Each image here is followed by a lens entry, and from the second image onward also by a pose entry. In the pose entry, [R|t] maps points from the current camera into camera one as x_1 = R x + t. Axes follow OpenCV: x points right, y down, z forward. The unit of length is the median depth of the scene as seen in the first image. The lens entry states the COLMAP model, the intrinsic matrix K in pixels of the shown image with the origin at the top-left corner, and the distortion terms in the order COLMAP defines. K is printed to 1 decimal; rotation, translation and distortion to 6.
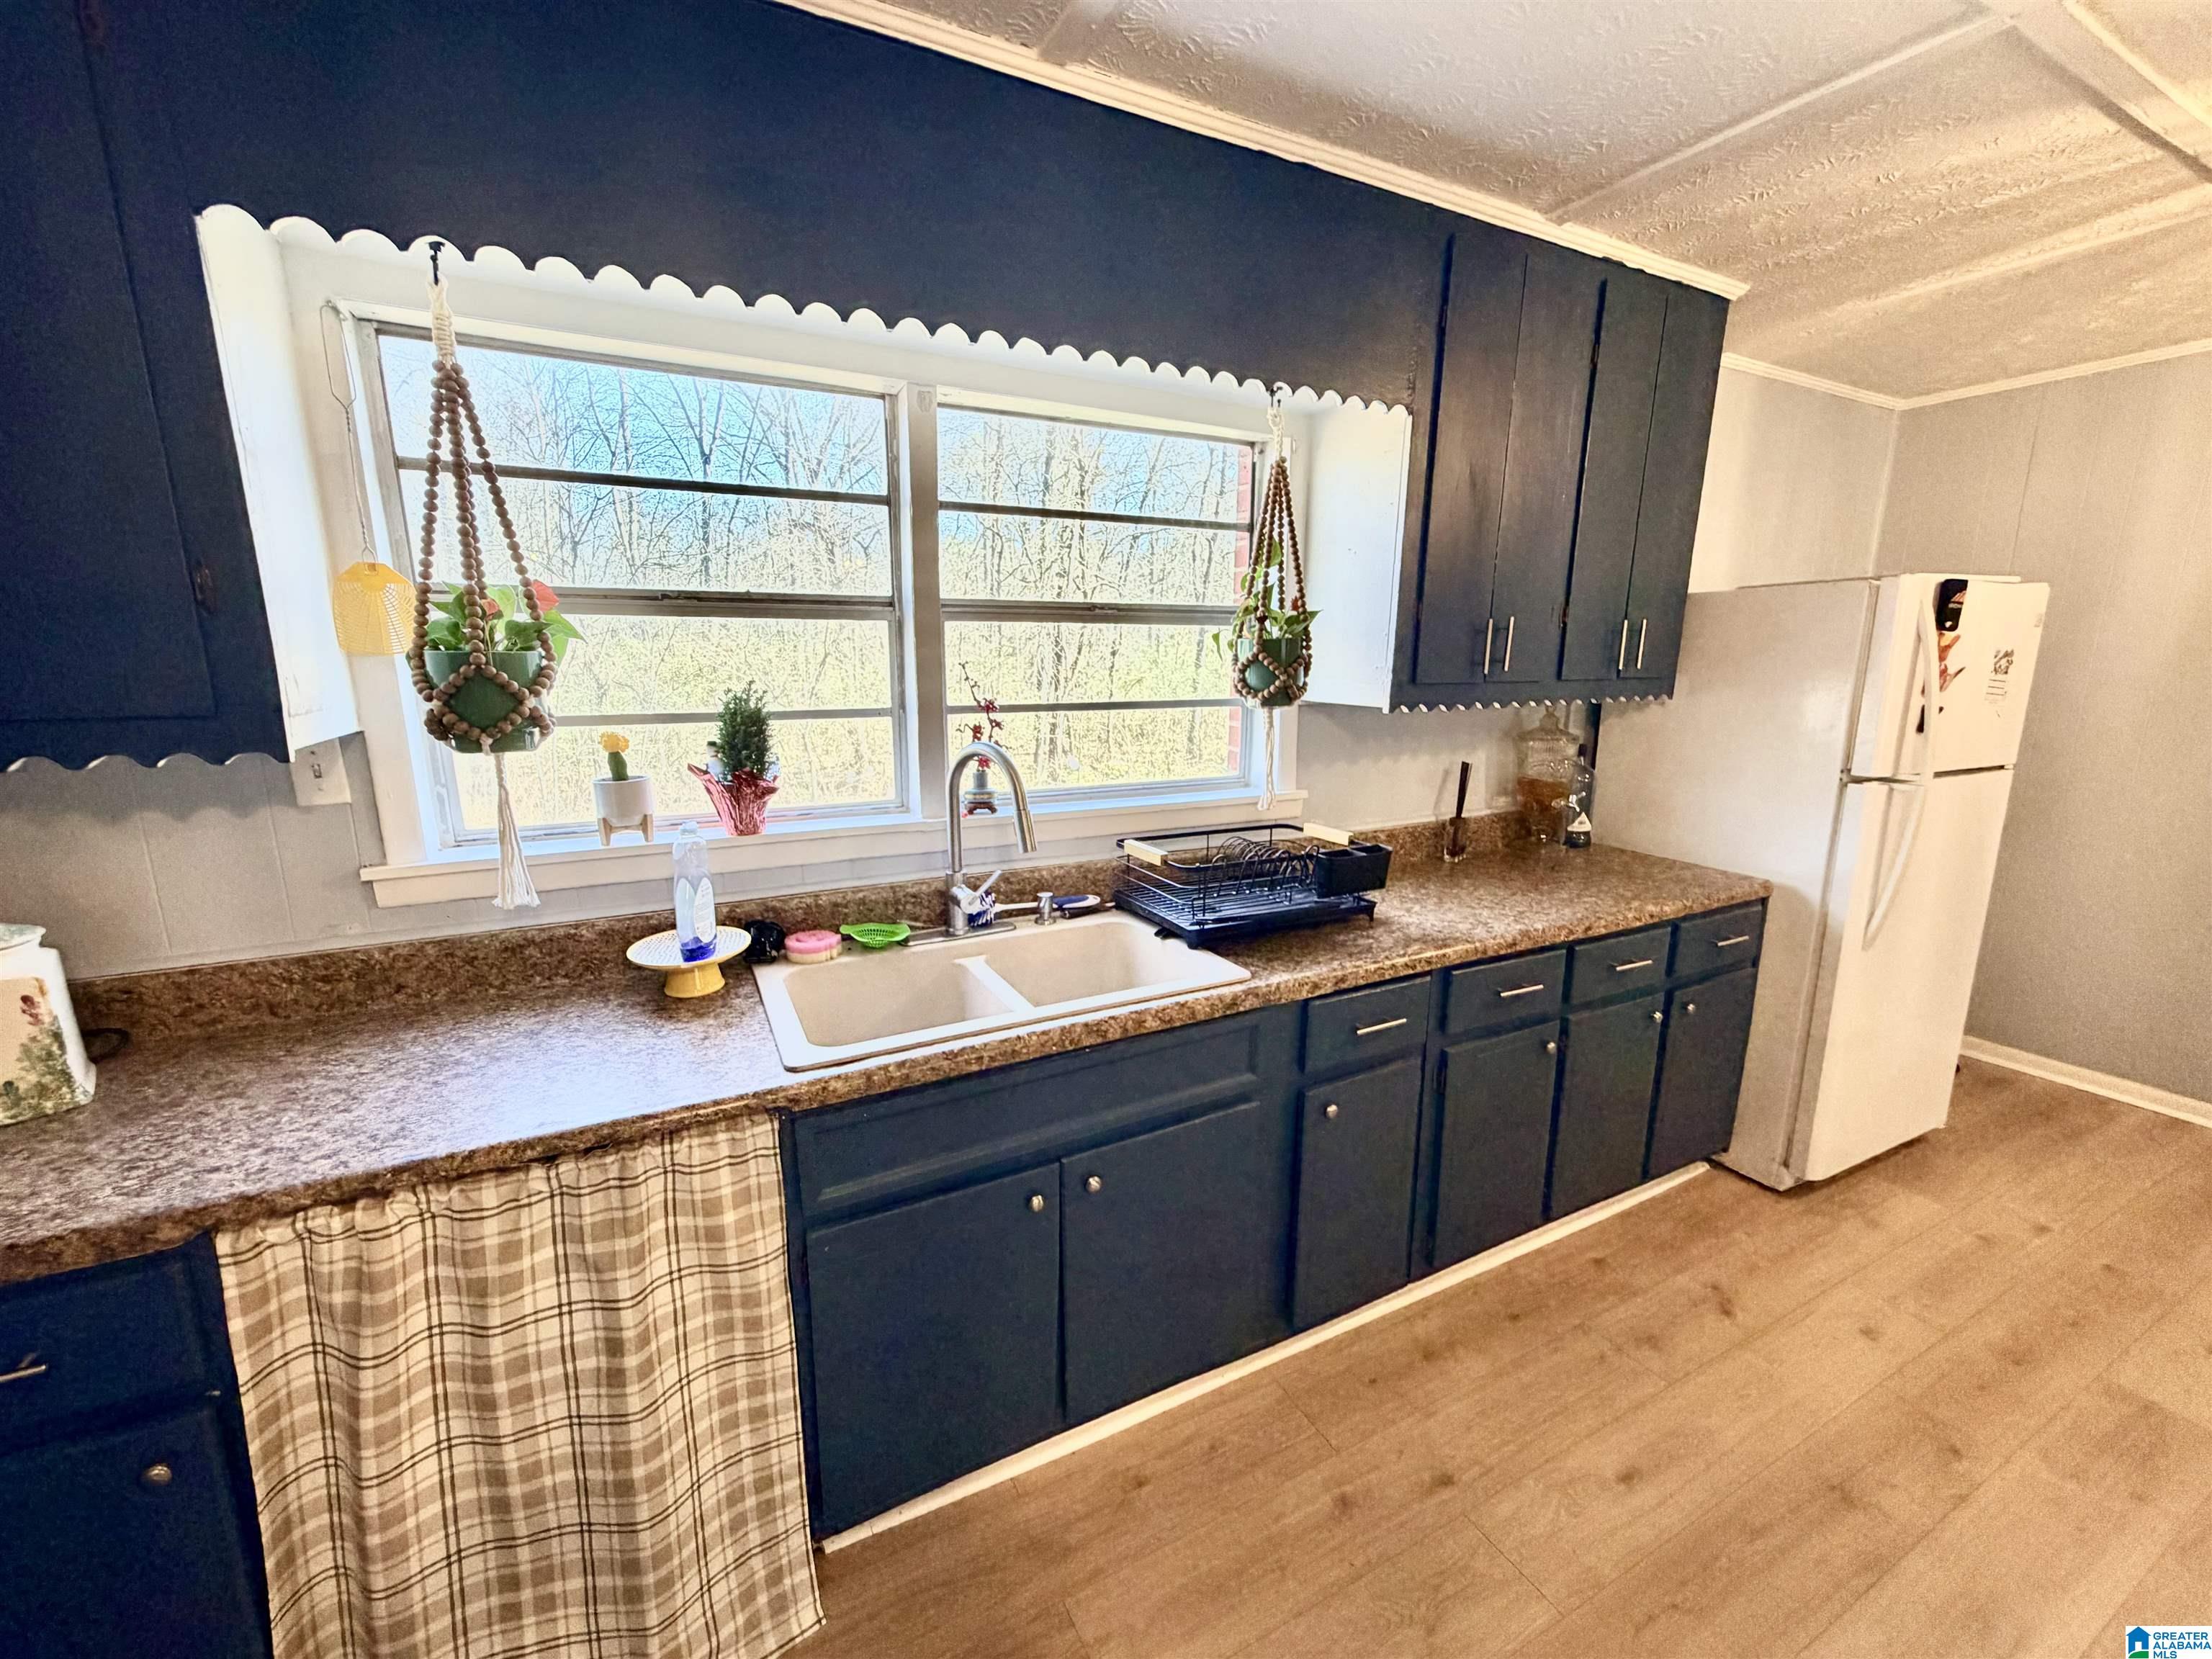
lens RADIAL K [[882.1, 0, 1105.9], [0, 882.1, 829.4], [0, 0, 1]] dist [0.003099, 0.000204]
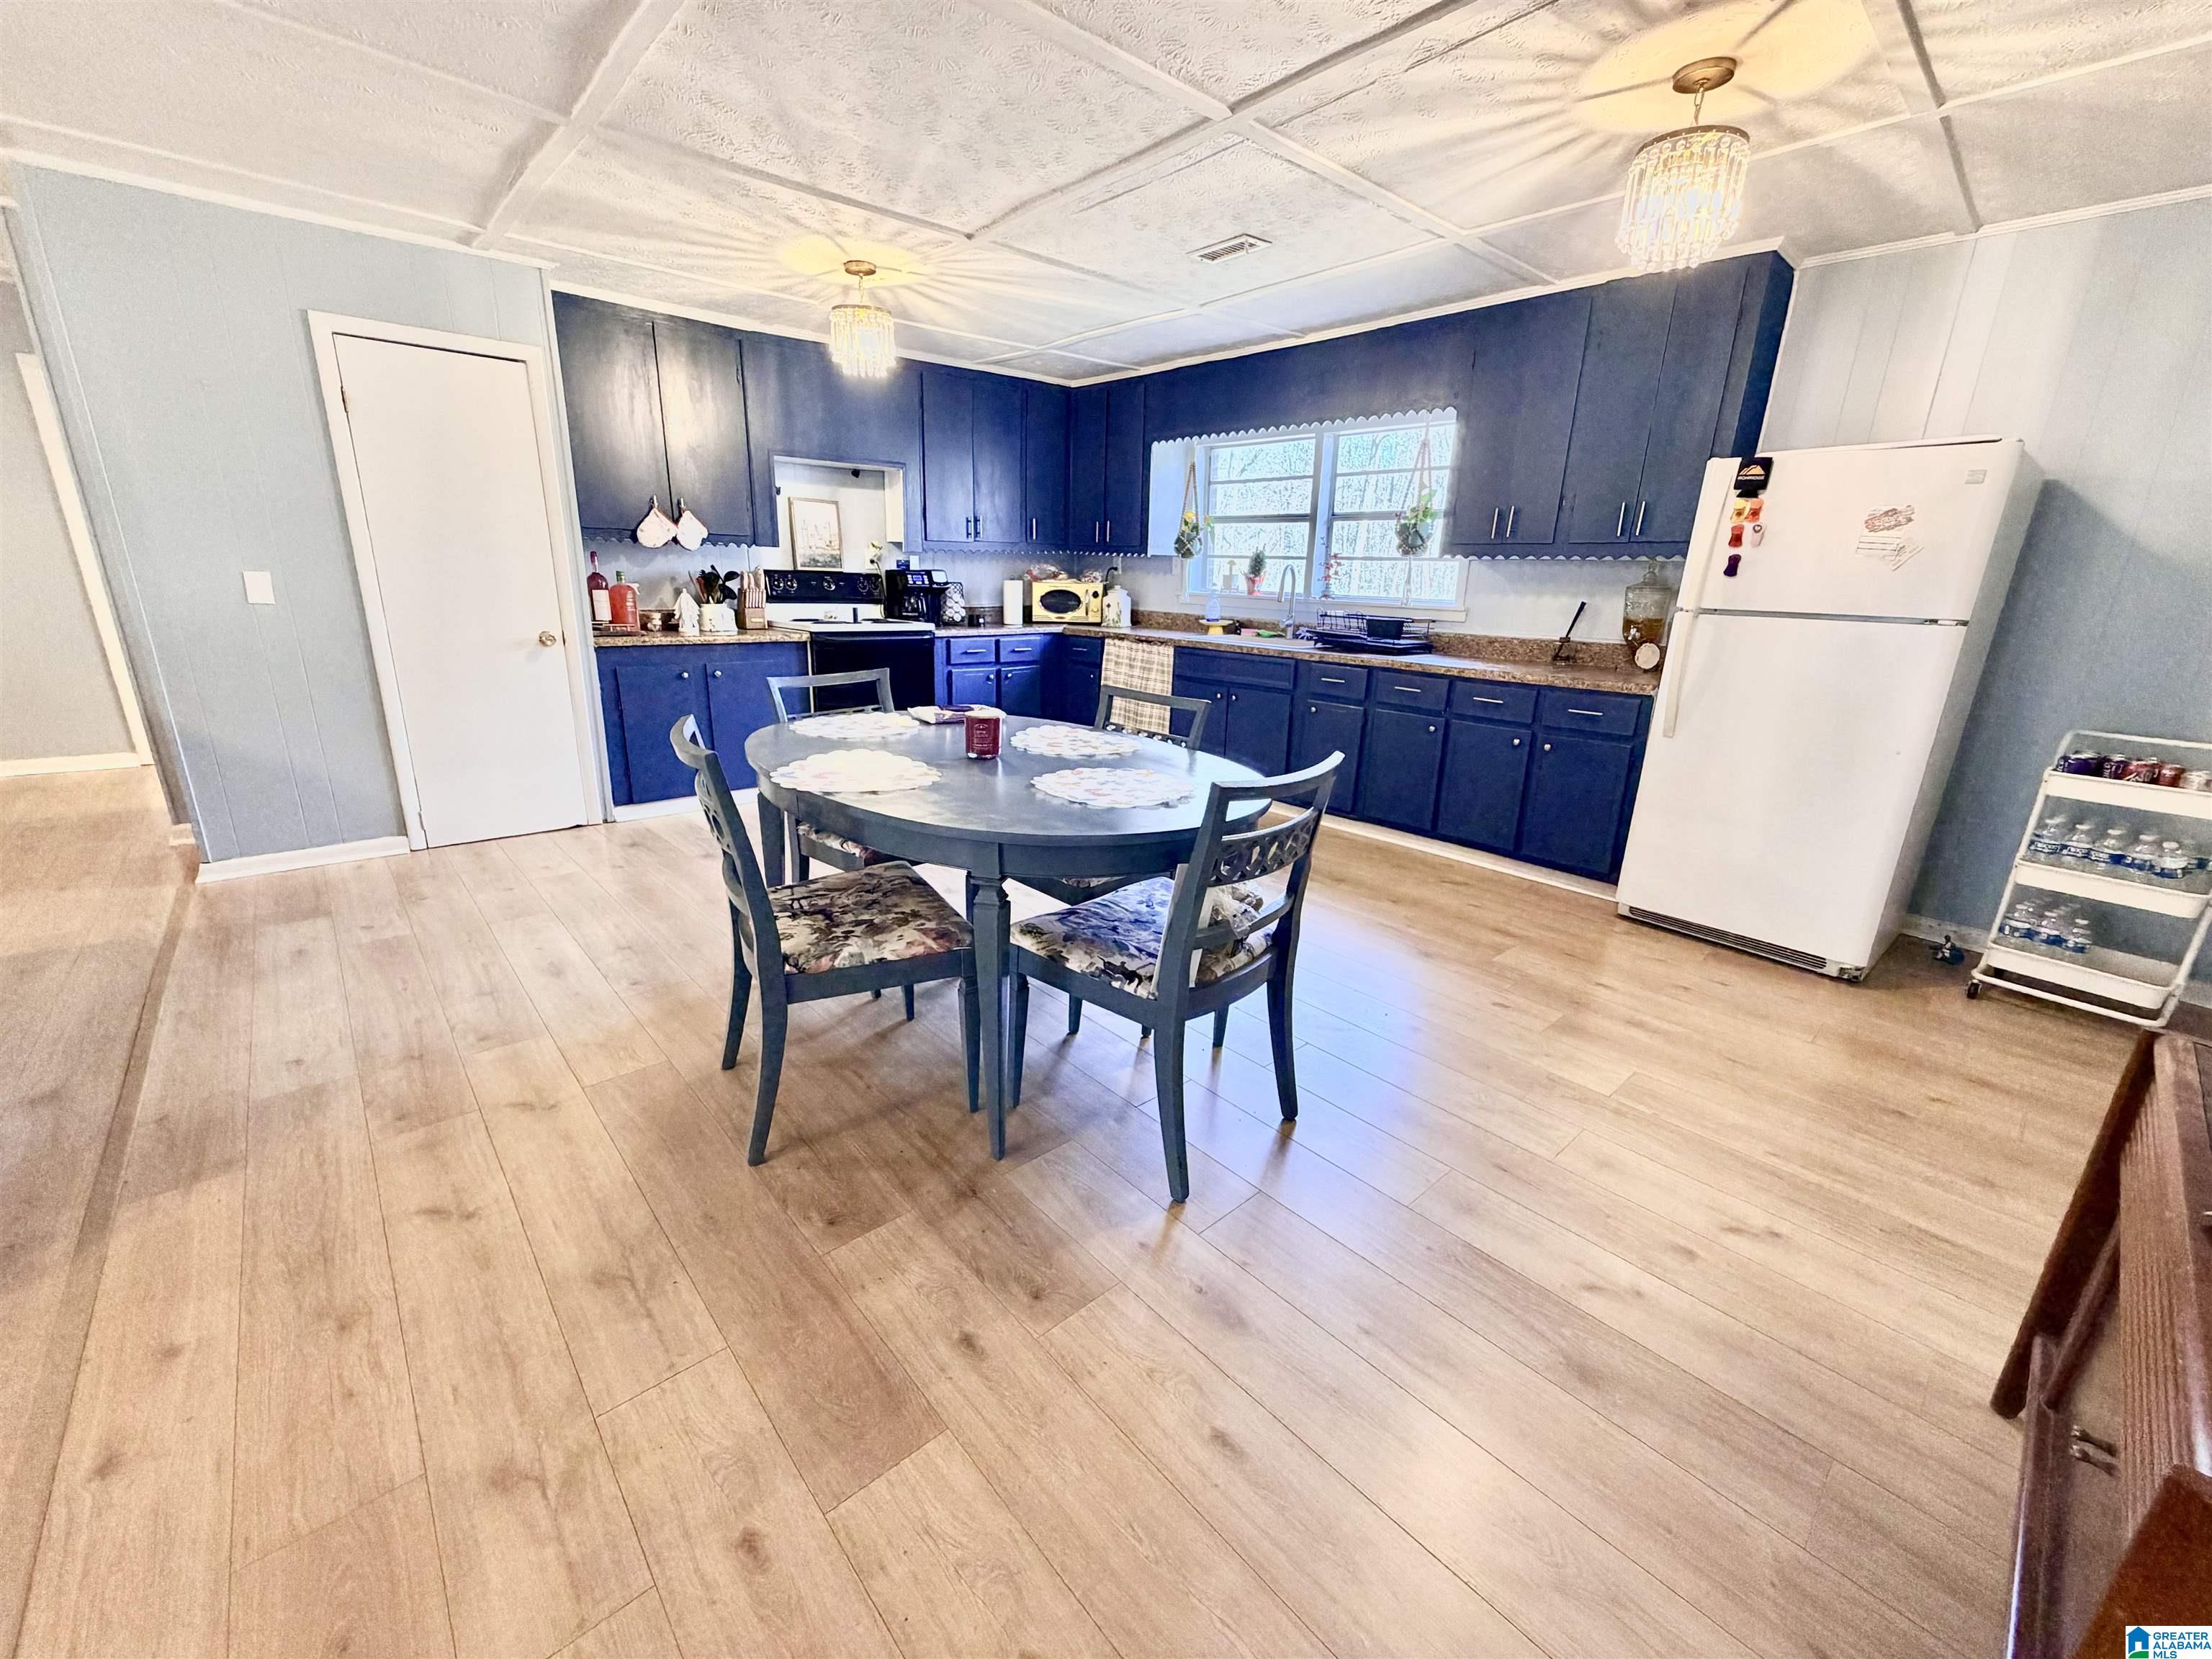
lens RADIAL K [[882.1, 0, 1097.6], [0, 882.1, 832.1], [0, 0, 1]] dist [0.003099, 0.000204]
pose [[0.255589, 0.281995, -0.924745, 2.655088], [-0.215755, 0.949029, 0.229768, 0.207432], [0.942403, 0.140792, 0.303403, -0.333695]]
